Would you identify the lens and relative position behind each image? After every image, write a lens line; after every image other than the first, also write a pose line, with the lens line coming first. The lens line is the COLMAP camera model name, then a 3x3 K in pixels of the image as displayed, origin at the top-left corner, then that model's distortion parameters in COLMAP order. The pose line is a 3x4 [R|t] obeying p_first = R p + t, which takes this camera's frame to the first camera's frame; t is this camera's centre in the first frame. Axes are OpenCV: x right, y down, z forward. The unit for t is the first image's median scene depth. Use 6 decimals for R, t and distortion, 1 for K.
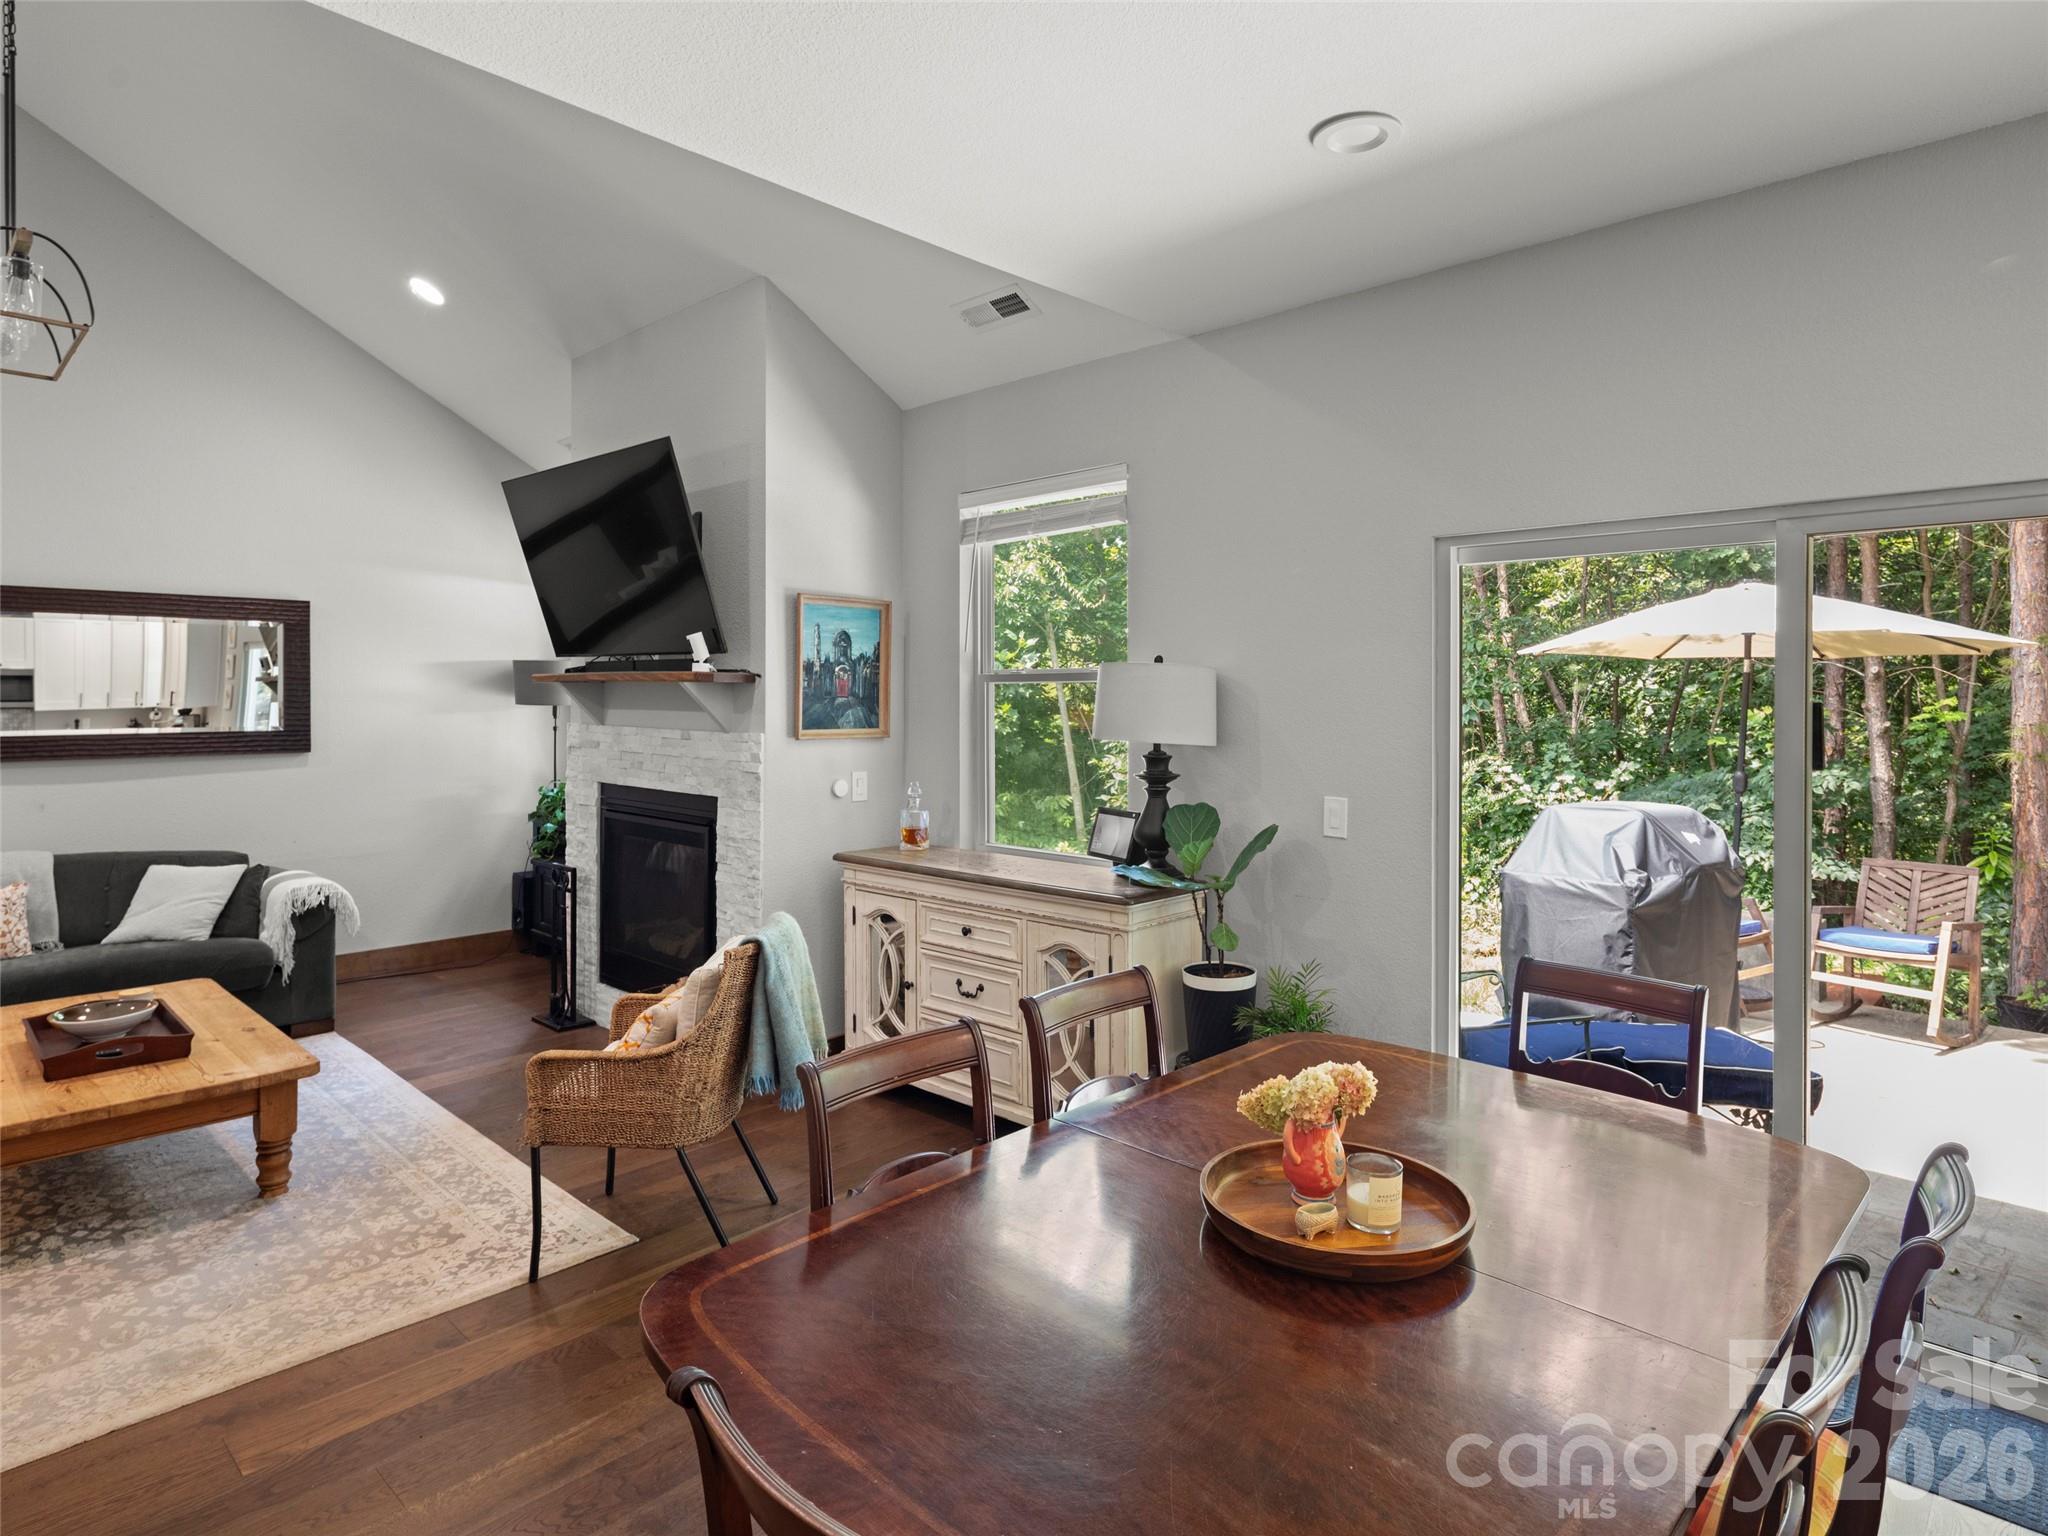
lens RADIAL K [[1125.8, 0, 1052.1], [0, 1125.8, 718.7], [0, 0, 1]] dist [0.008557, -0.007597]
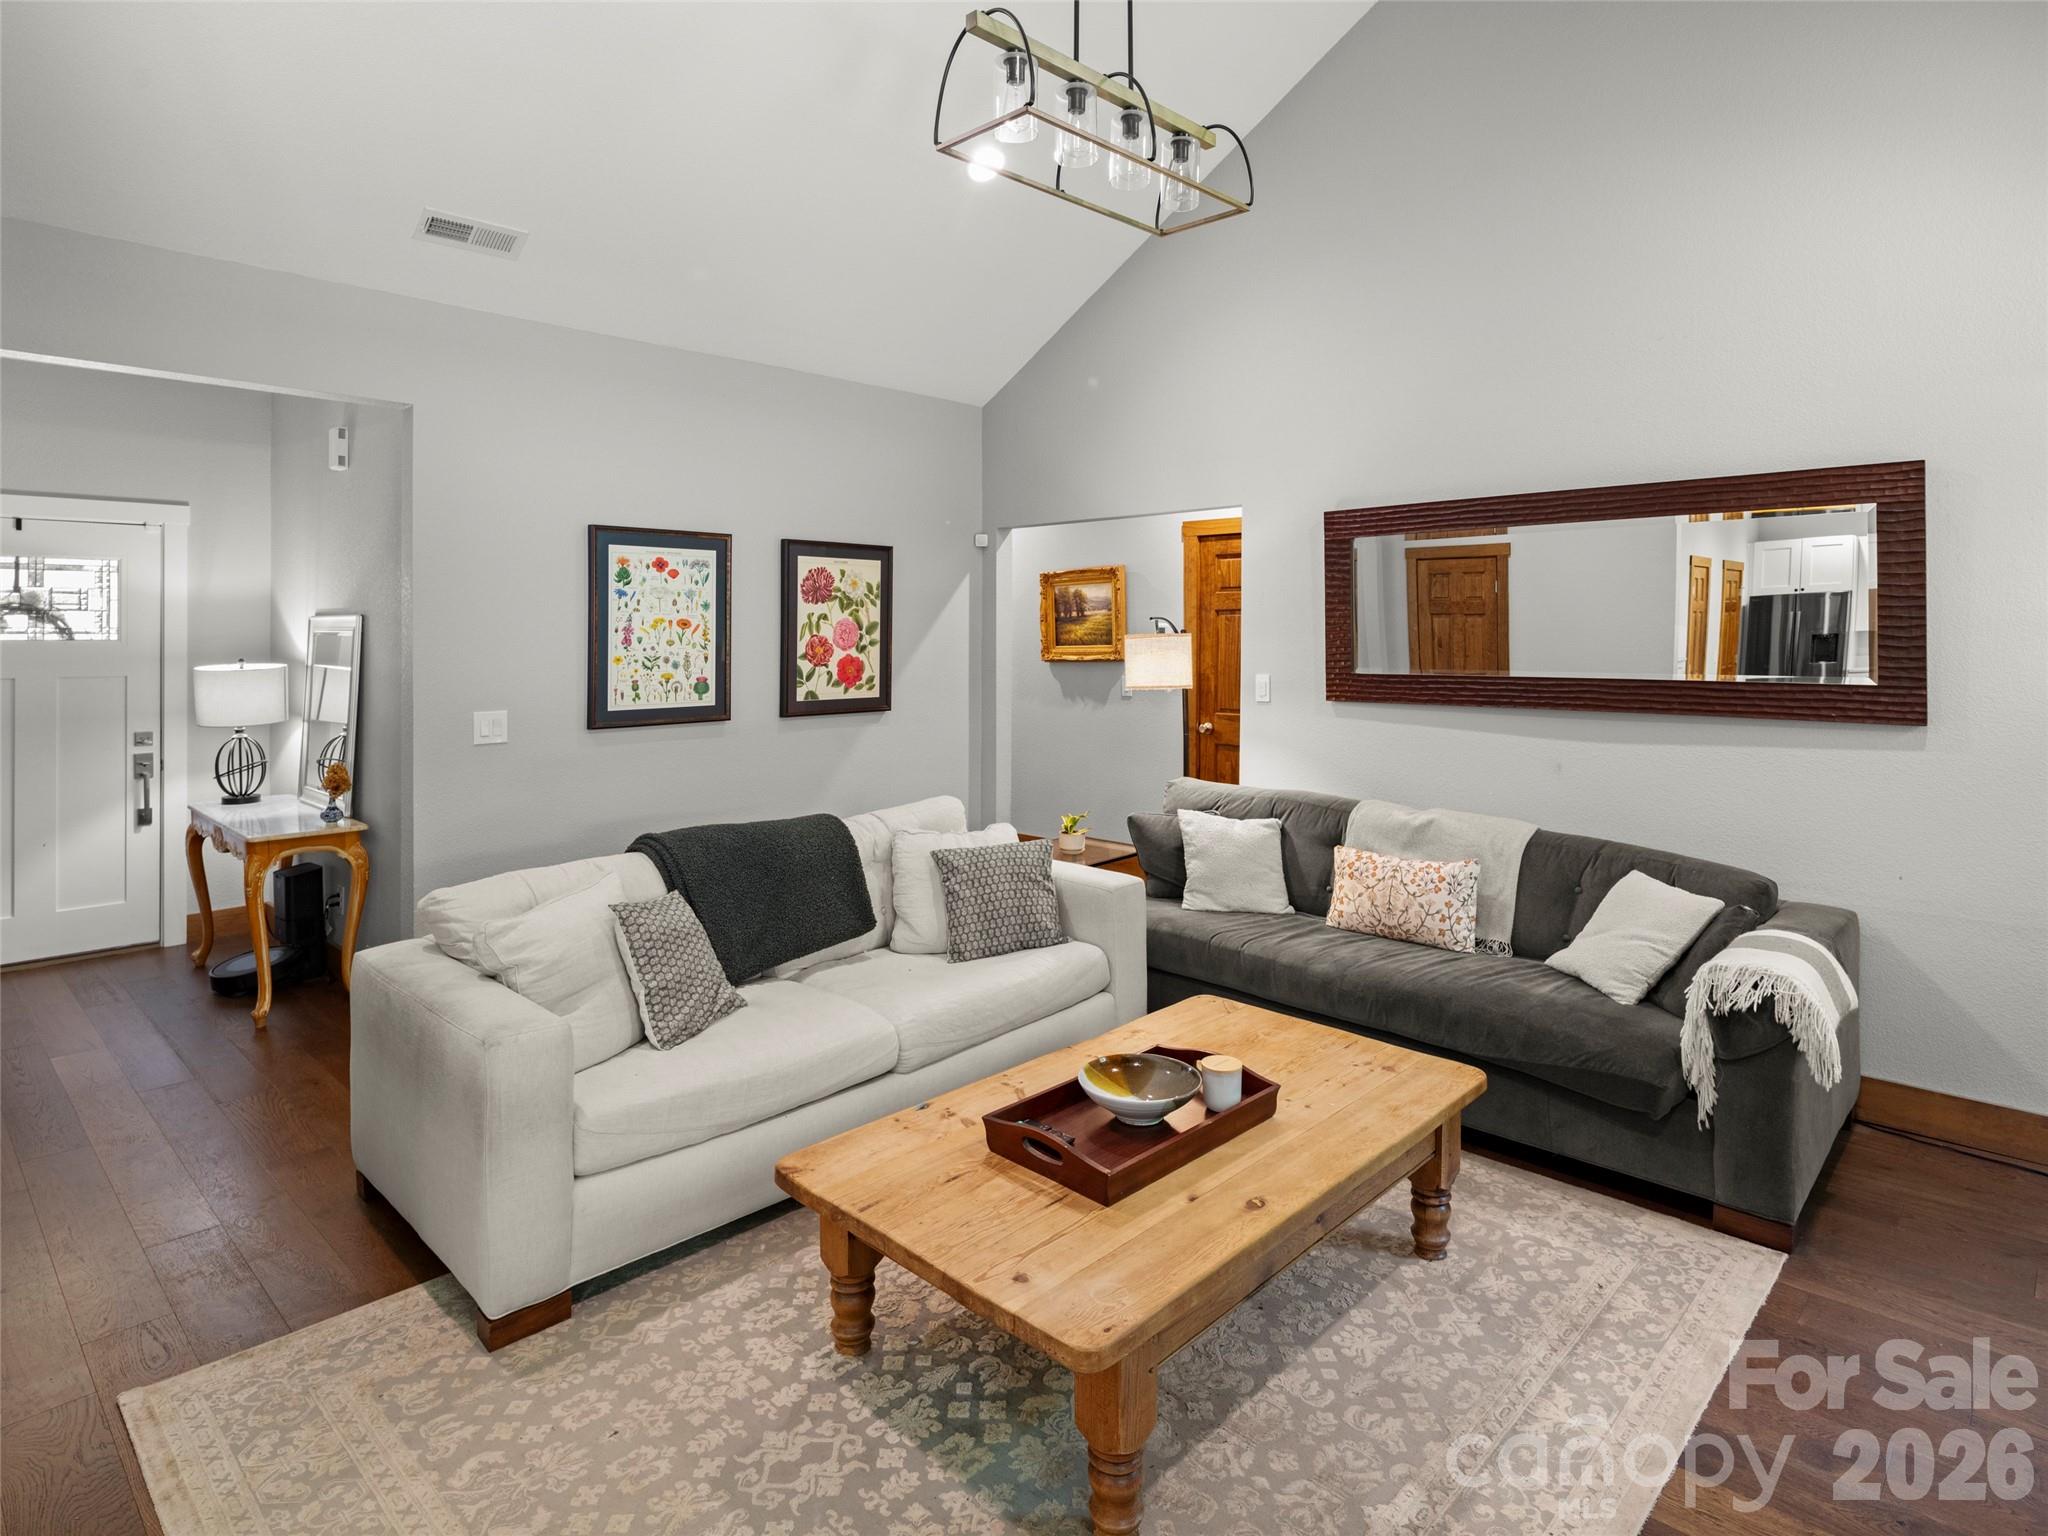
lens RADIAL K [[1125.8, 0, 1038.7], [0, 1125.8, 632.6], [0, 0, 1]] dist [0.008557, -0.007597]
pose [[-0.015960, 0.002804, -0.999869, -0.107108], [-0.018250, 0.999829, 0.003095, -0.013693], [0.999706, 0.018297, -0.015906, 0.716652]]
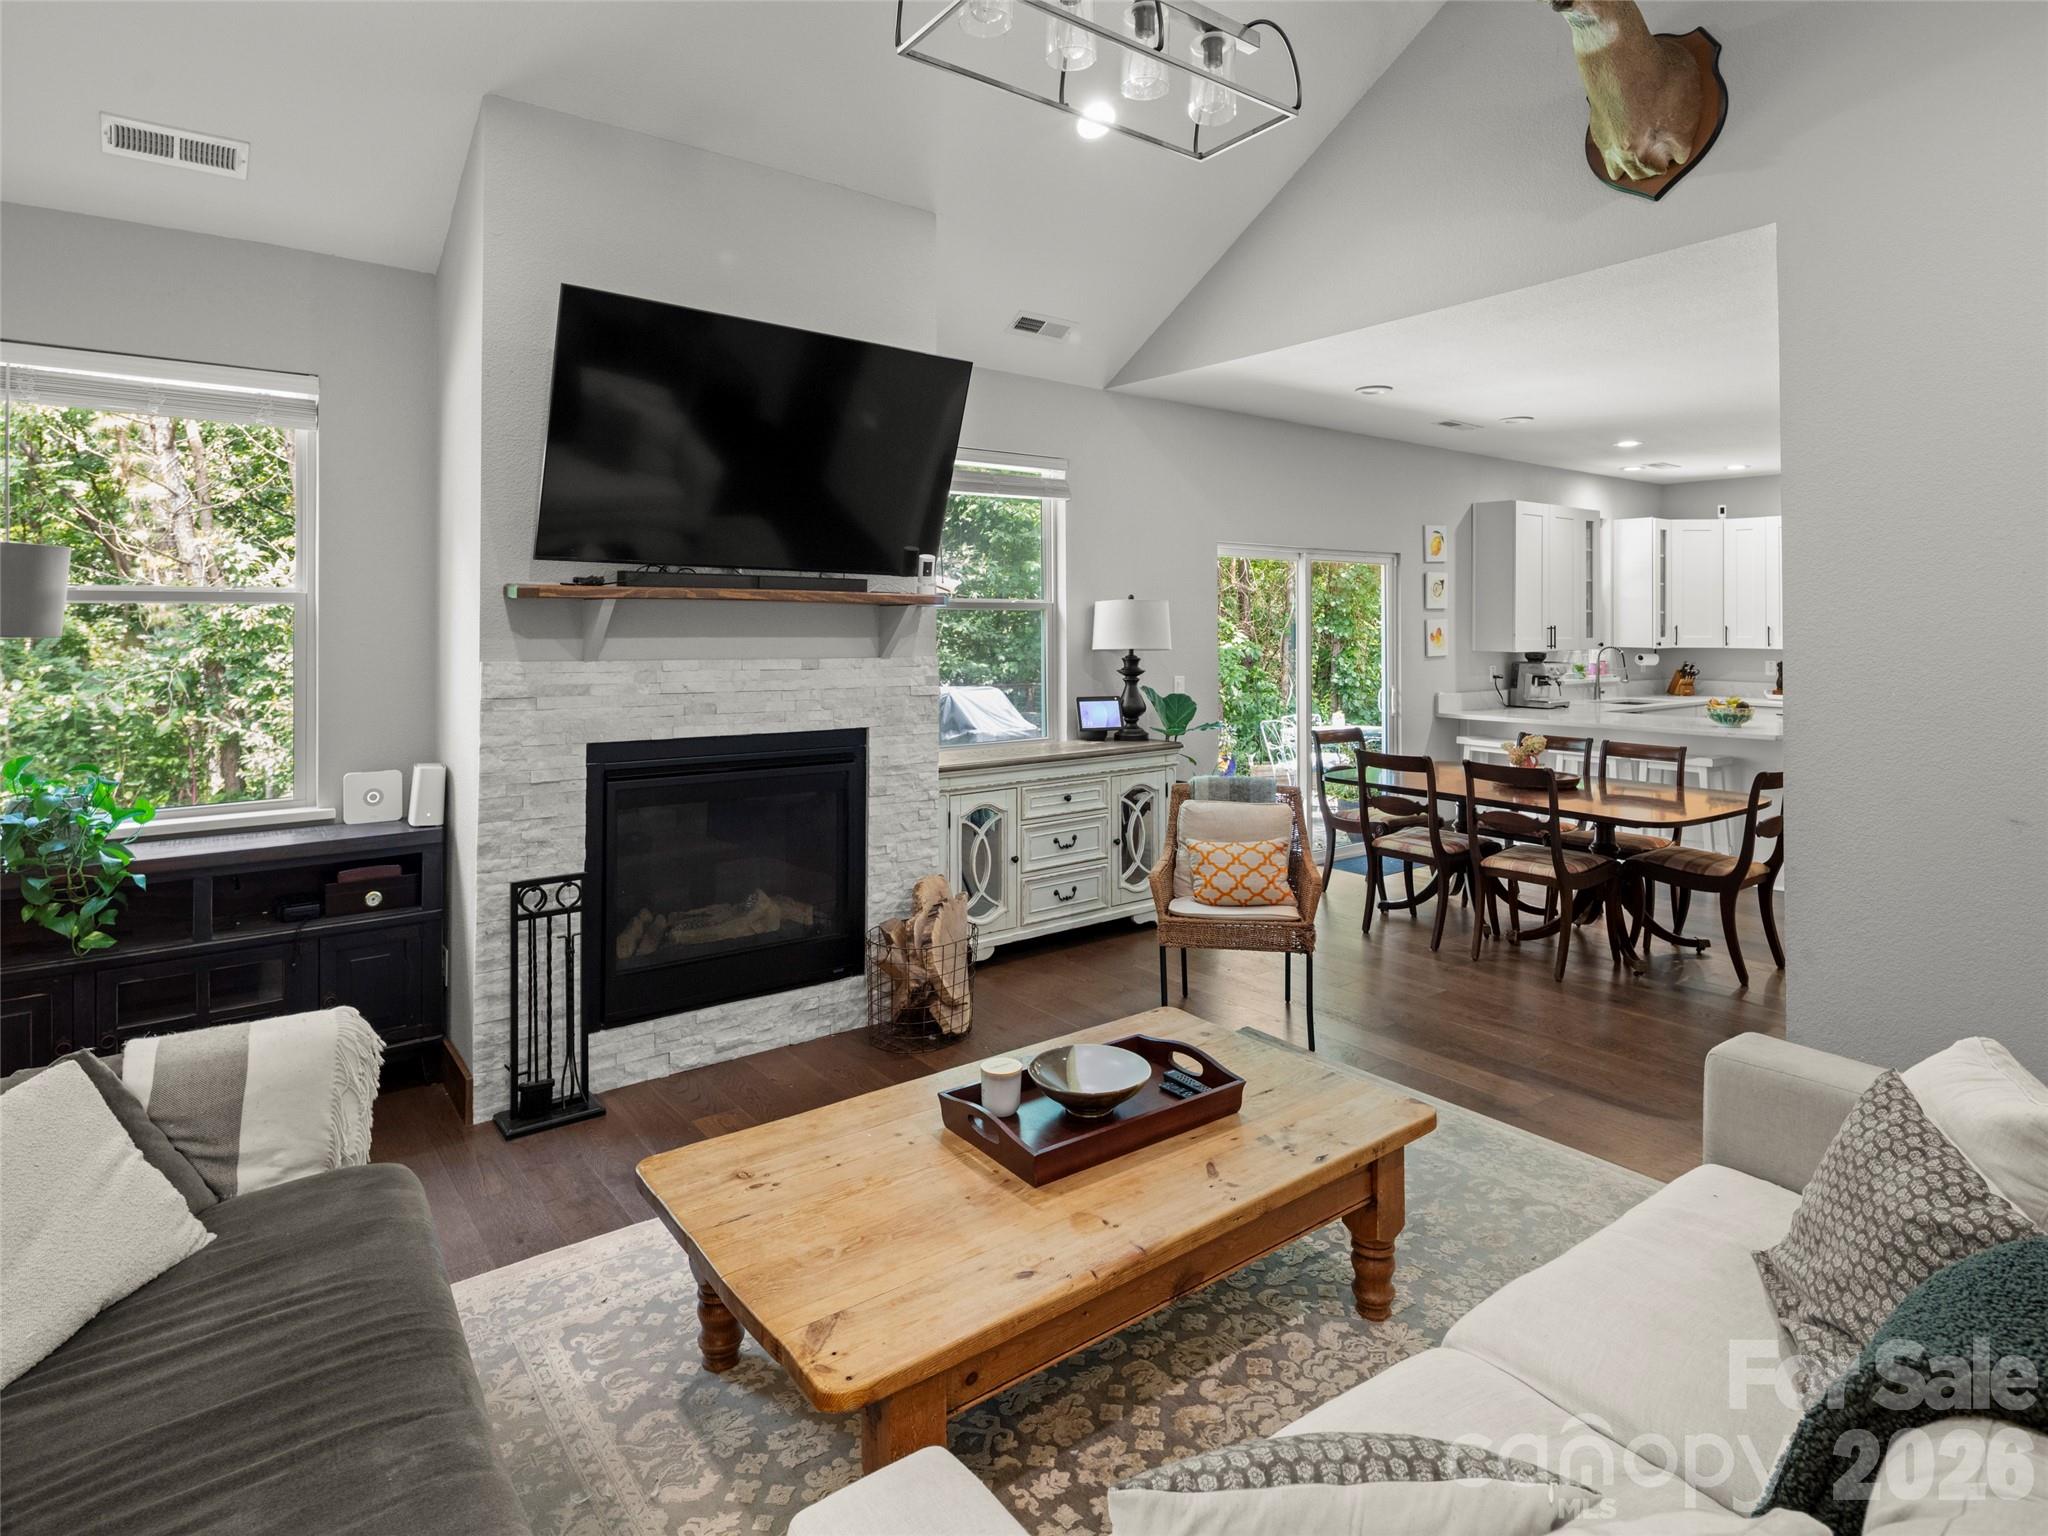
lens RADIAL K [[1125.8, 0, 1035.0], [0, 1125.8, 625.5], [0, 0, 1]] dist [0.008557, -0.007597]
pose [[0.166917, -0.001978, 0.985969, -1.175254], [0.021321, 0.999771, -0.001604, -0.010886], [-0.985740, 0.021289, 0.166921, 0.688141]]
